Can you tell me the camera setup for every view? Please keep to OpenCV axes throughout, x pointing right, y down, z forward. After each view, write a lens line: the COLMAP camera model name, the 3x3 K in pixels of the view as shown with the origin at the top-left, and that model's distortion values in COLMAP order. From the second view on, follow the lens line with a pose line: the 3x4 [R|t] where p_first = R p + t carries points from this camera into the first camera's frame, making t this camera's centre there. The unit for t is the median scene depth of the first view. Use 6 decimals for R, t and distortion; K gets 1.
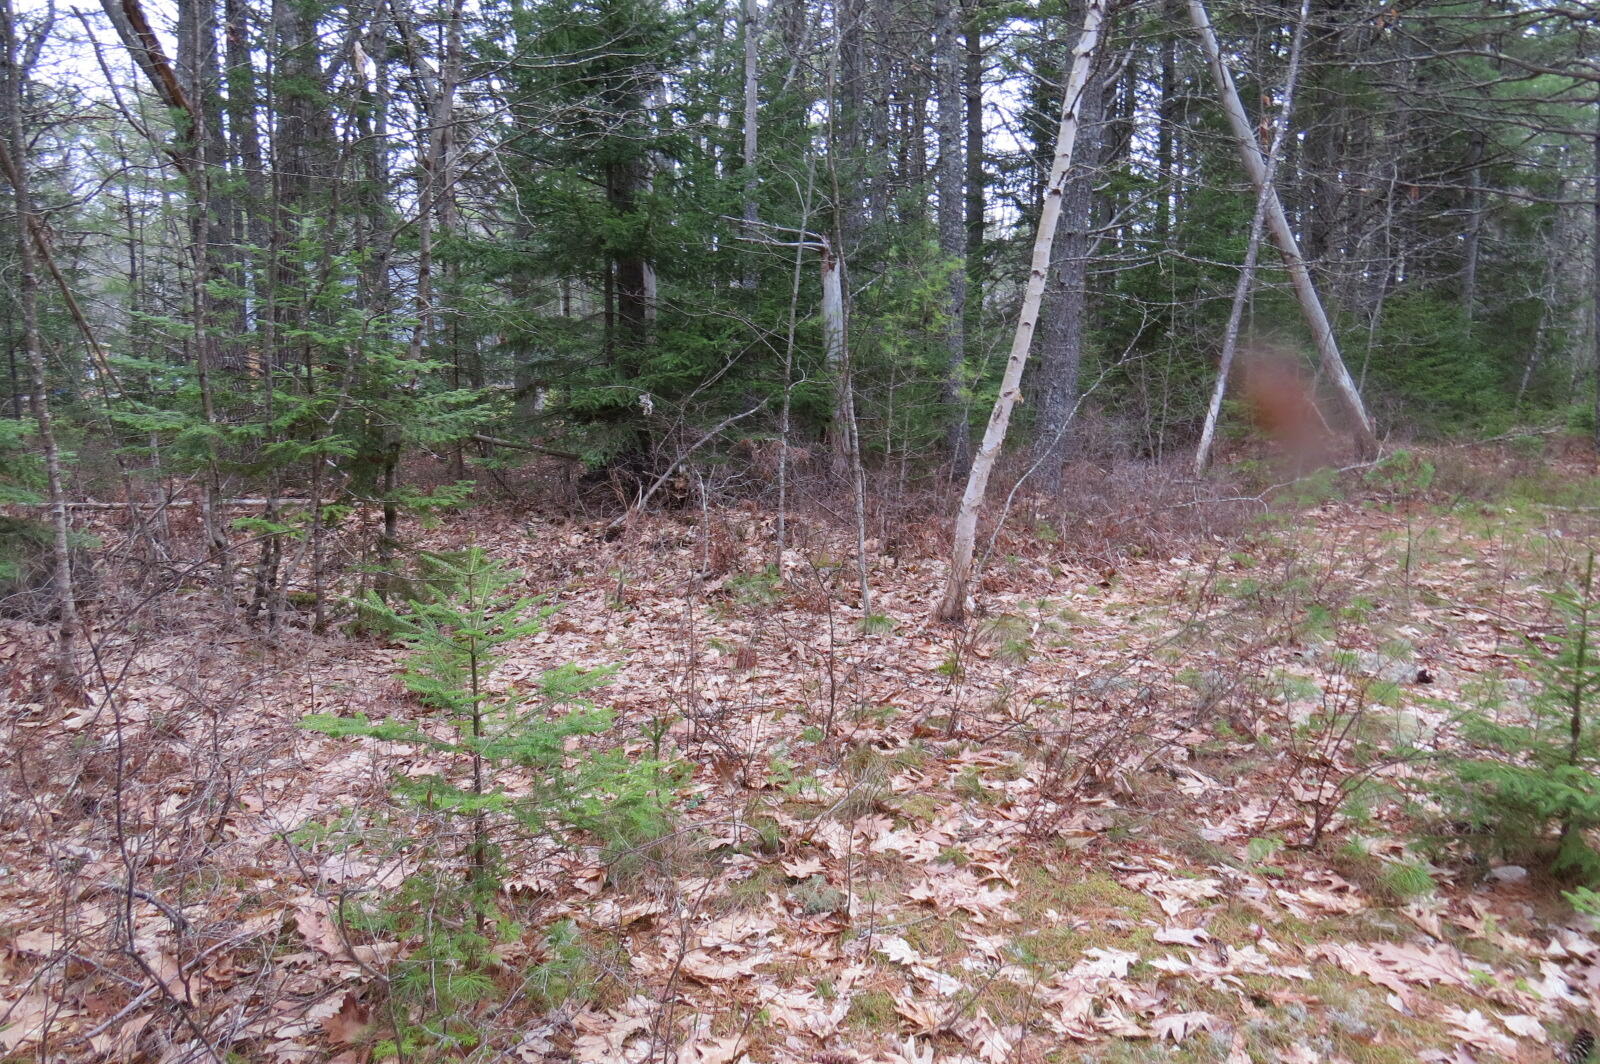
lens RADIAL K [[1129.6, 0, 797.8], [0, 1129.6, 531.1], [0, 0, 1]] dist [-0.026163, 0.007620]
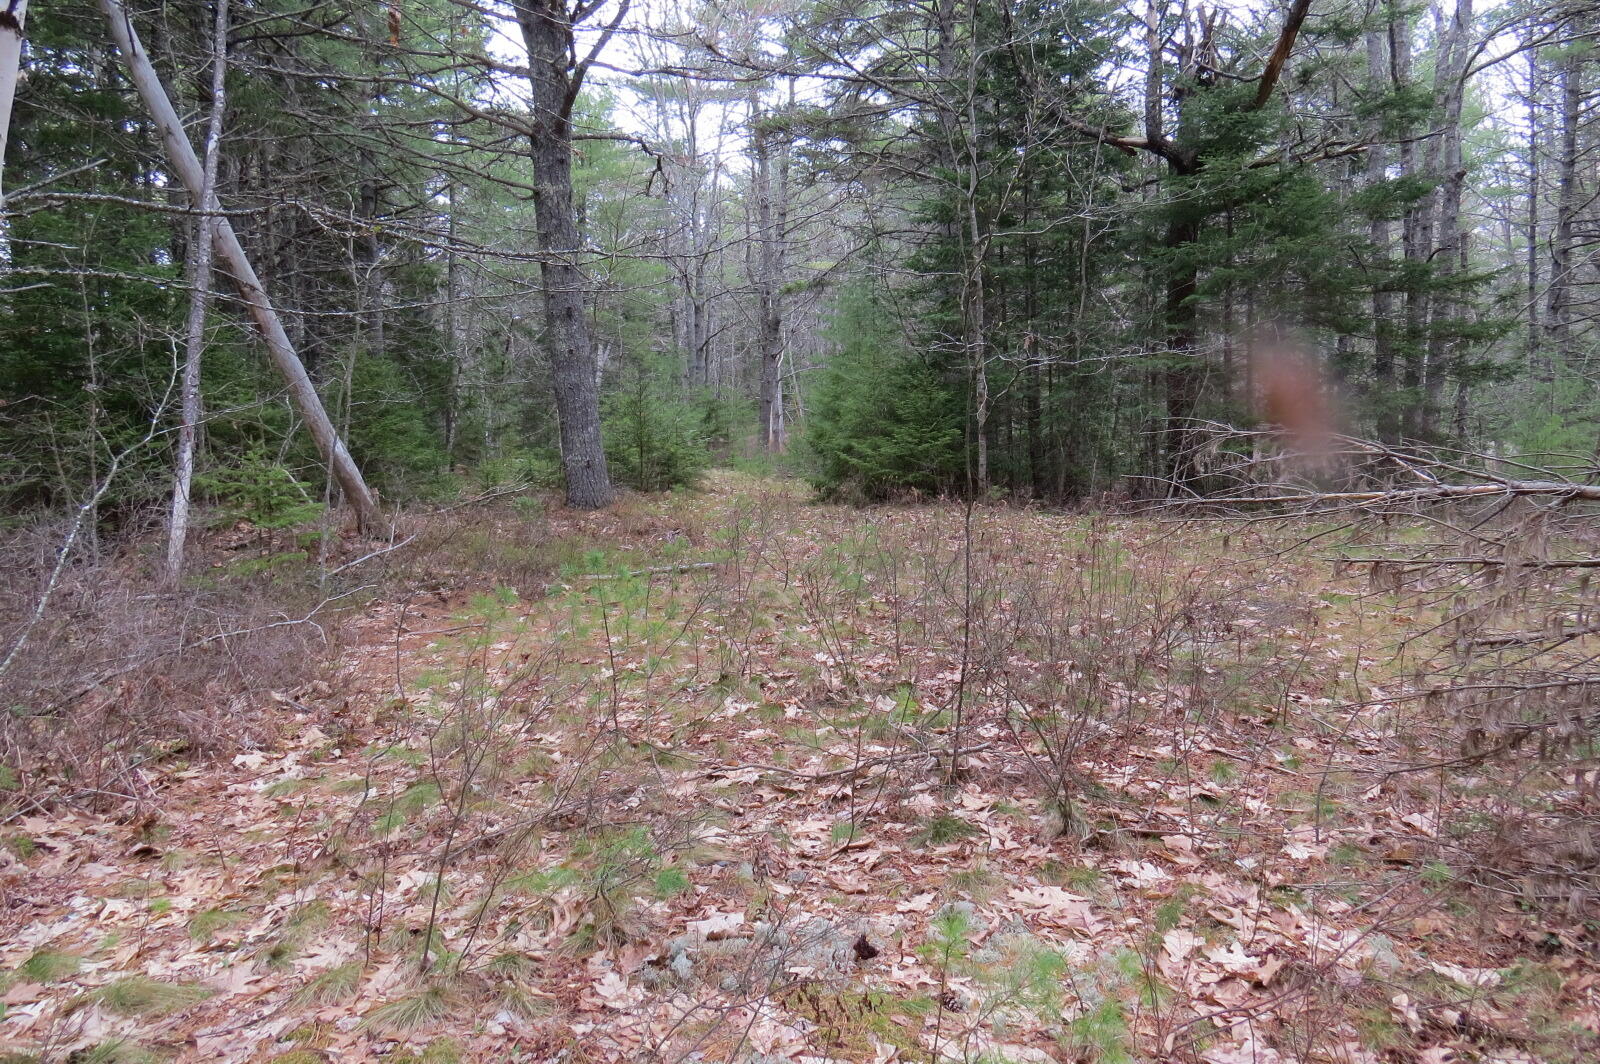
lens RADIAL K [[1129.6, 0, 794.5], [0, 1129.6, 537.0], [0, 0, 1]] dist [-0.026163, 0.007620]
pose [[0.597769, -0.091080, 0.796478, 0.051144], [0.133306, 0.990986, 0.013275, -0.057645], [-0.790507, 0.098240, 0.604522, 0.407105]]
